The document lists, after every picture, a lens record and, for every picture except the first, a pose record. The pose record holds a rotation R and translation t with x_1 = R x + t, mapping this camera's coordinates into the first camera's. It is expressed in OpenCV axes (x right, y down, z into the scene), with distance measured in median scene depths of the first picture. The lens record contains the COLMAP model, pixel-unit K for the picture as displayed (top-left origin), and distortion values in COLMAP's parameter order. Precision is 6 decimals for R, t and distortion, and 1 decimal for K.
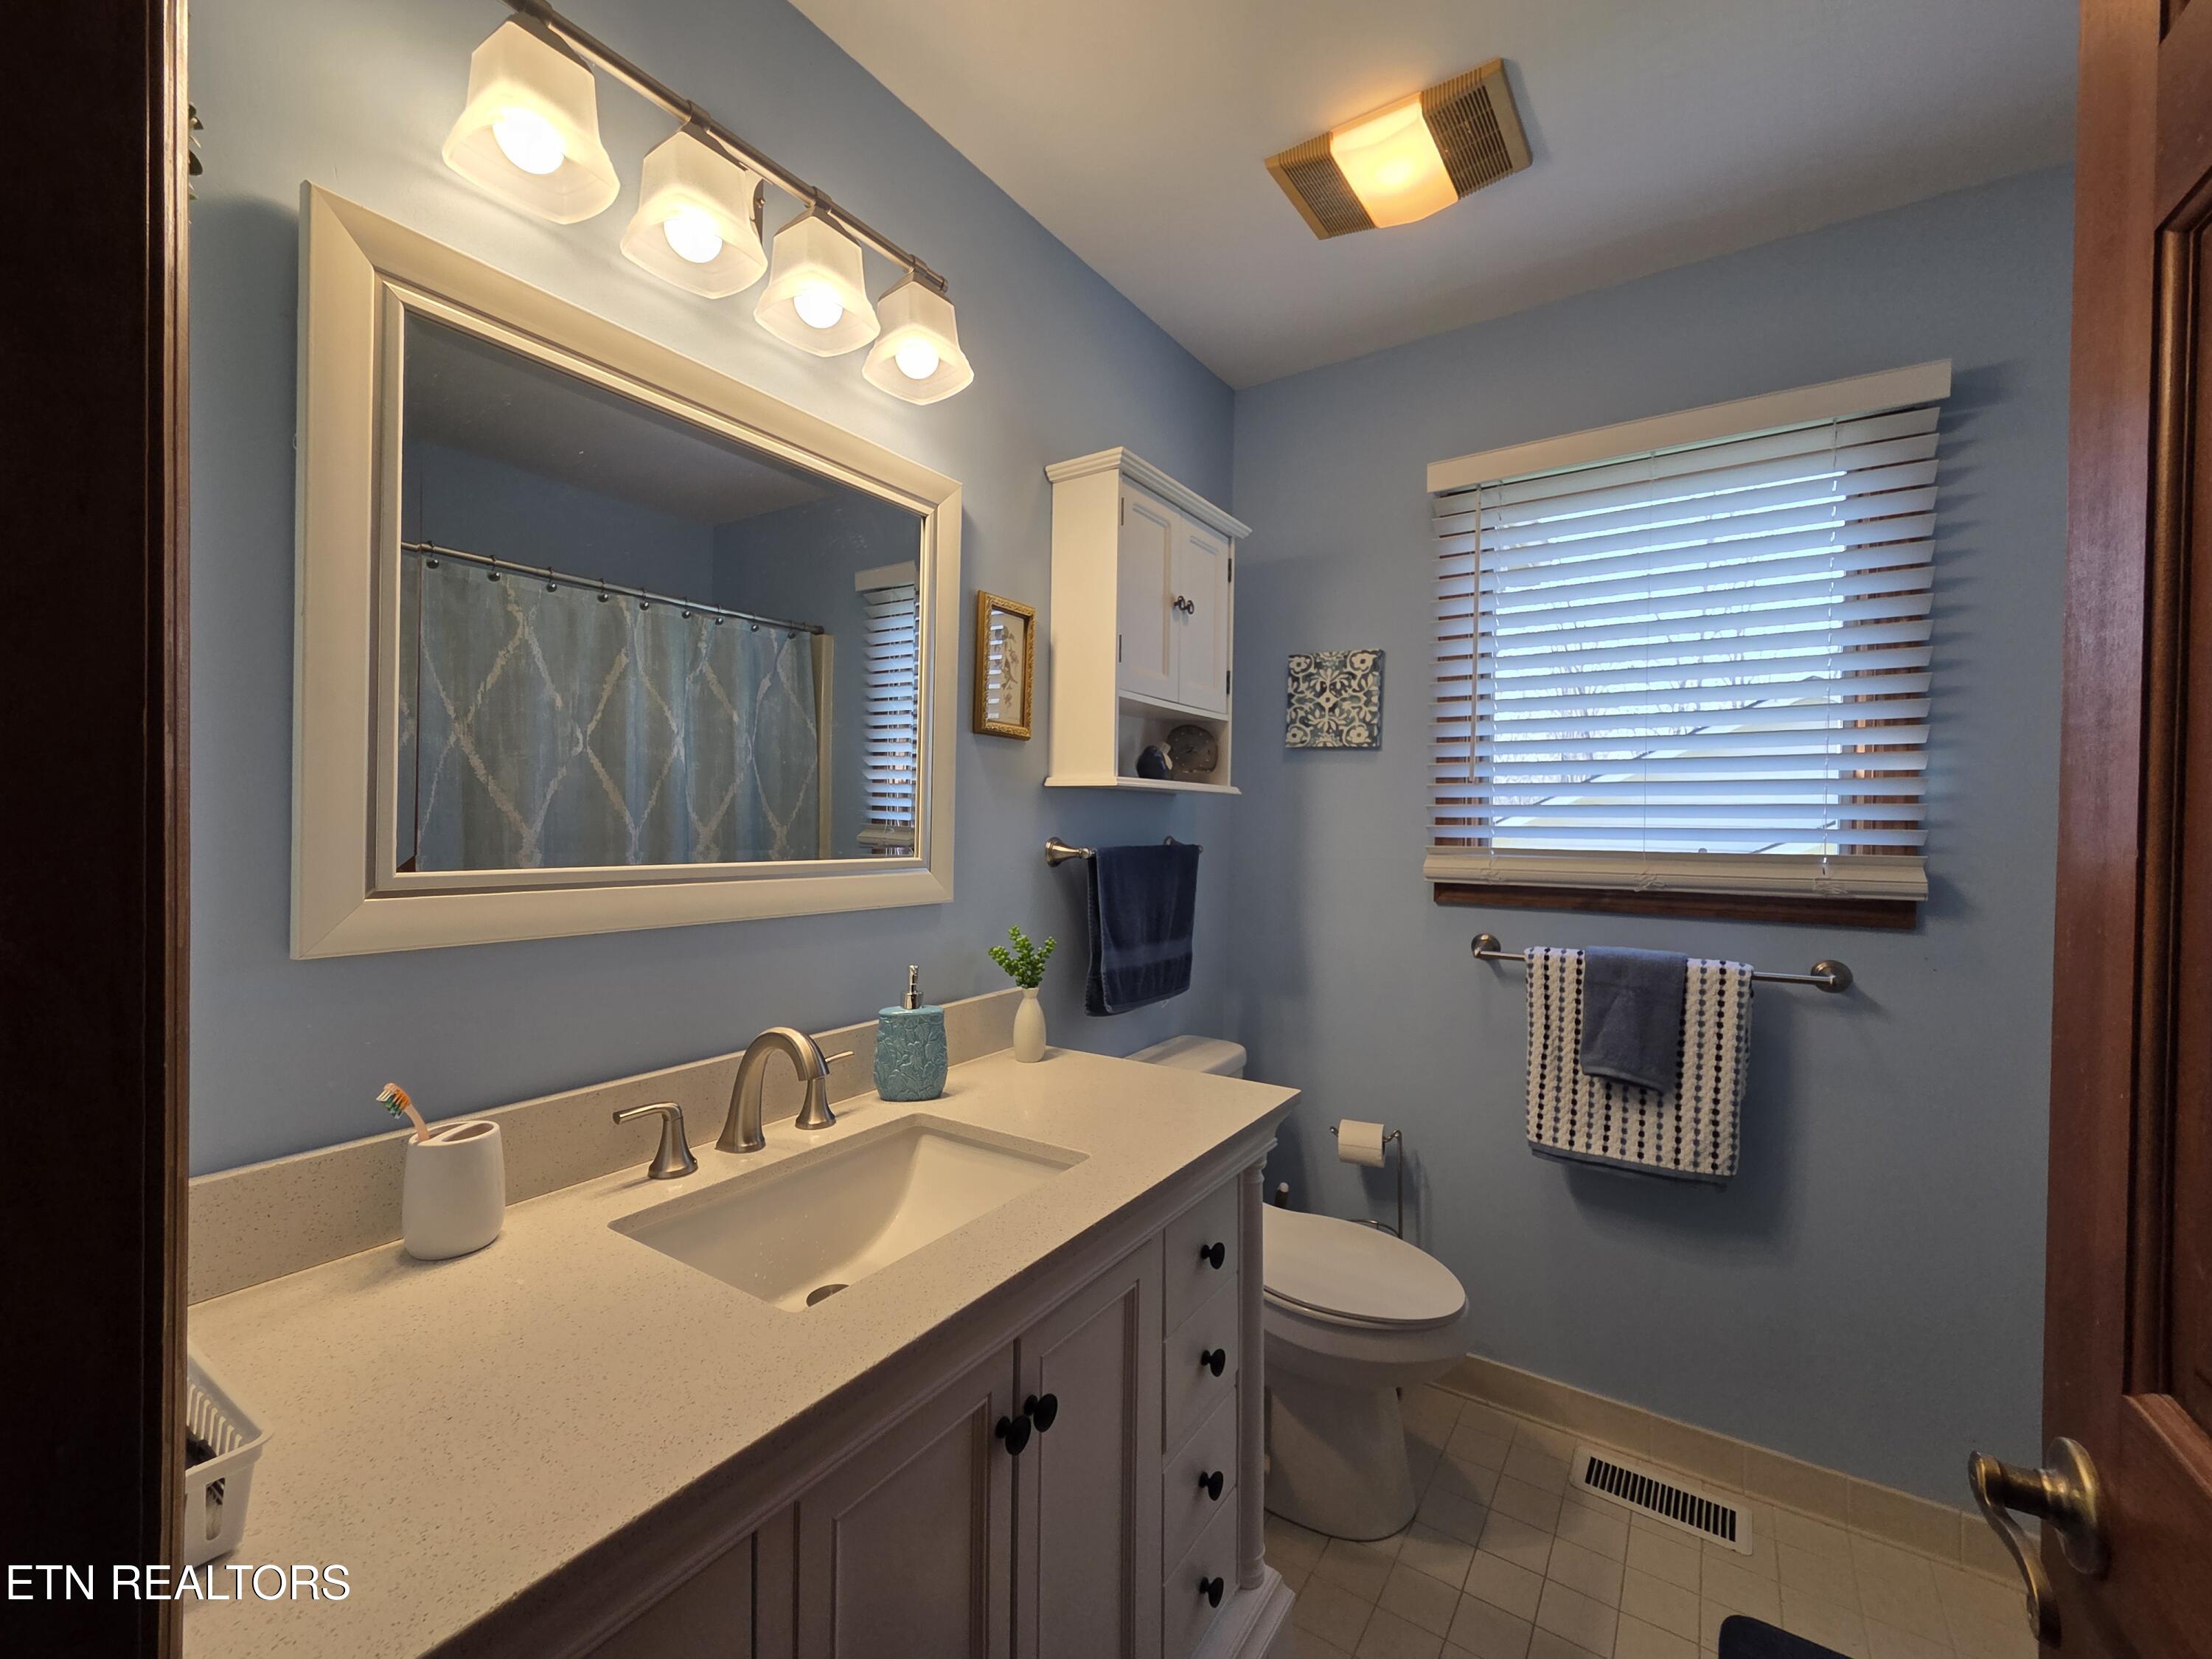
lens RADIAL K [[905.1, 0, 1106.2], [0, 905.1, 819.7], [0, 0, 1]] dist [0.004602, -0.000280]
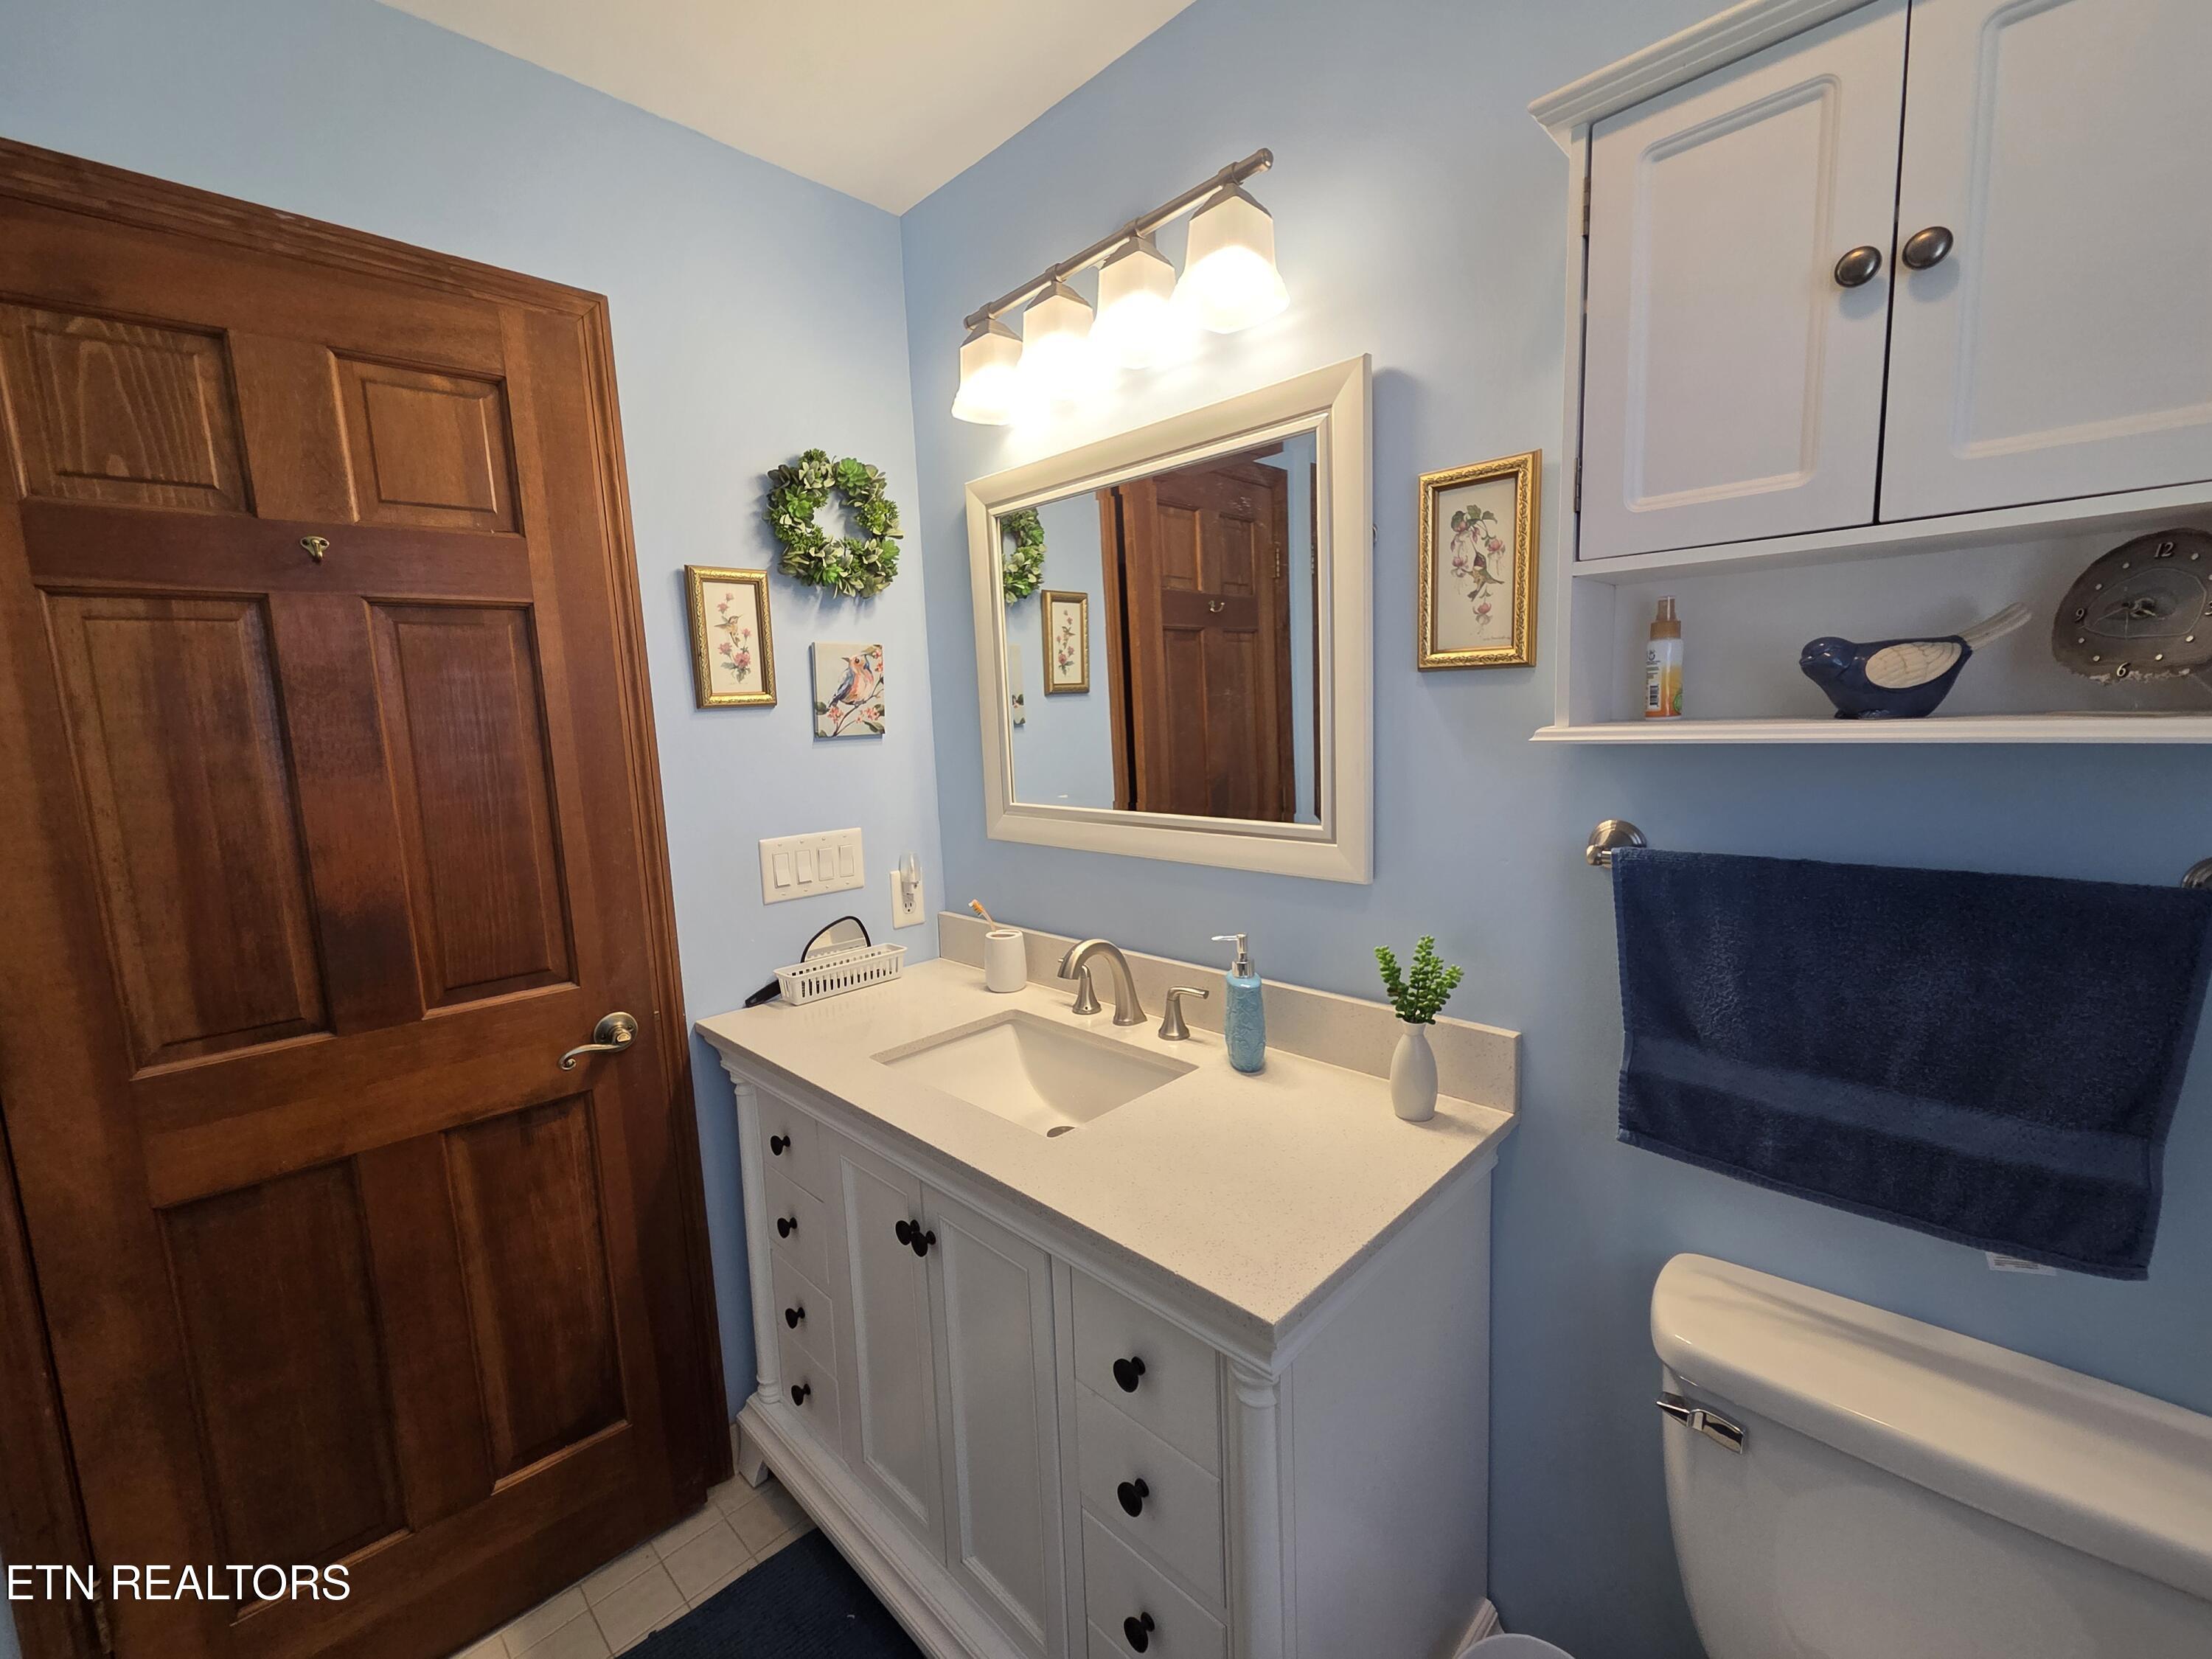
lens RADIAL K [[905.1, 0, 1105.8], [0, 905.1, 837.3], [0, 0, 1]] dist [0.004602, -0.000280]
pose [[-0.170201, 0.126489, -0.977257, 0.629739], [0.028631, 0.991943, 0.123404, -0.058137], [0.984993, -0.006976, -0.172451, 0.841660]]
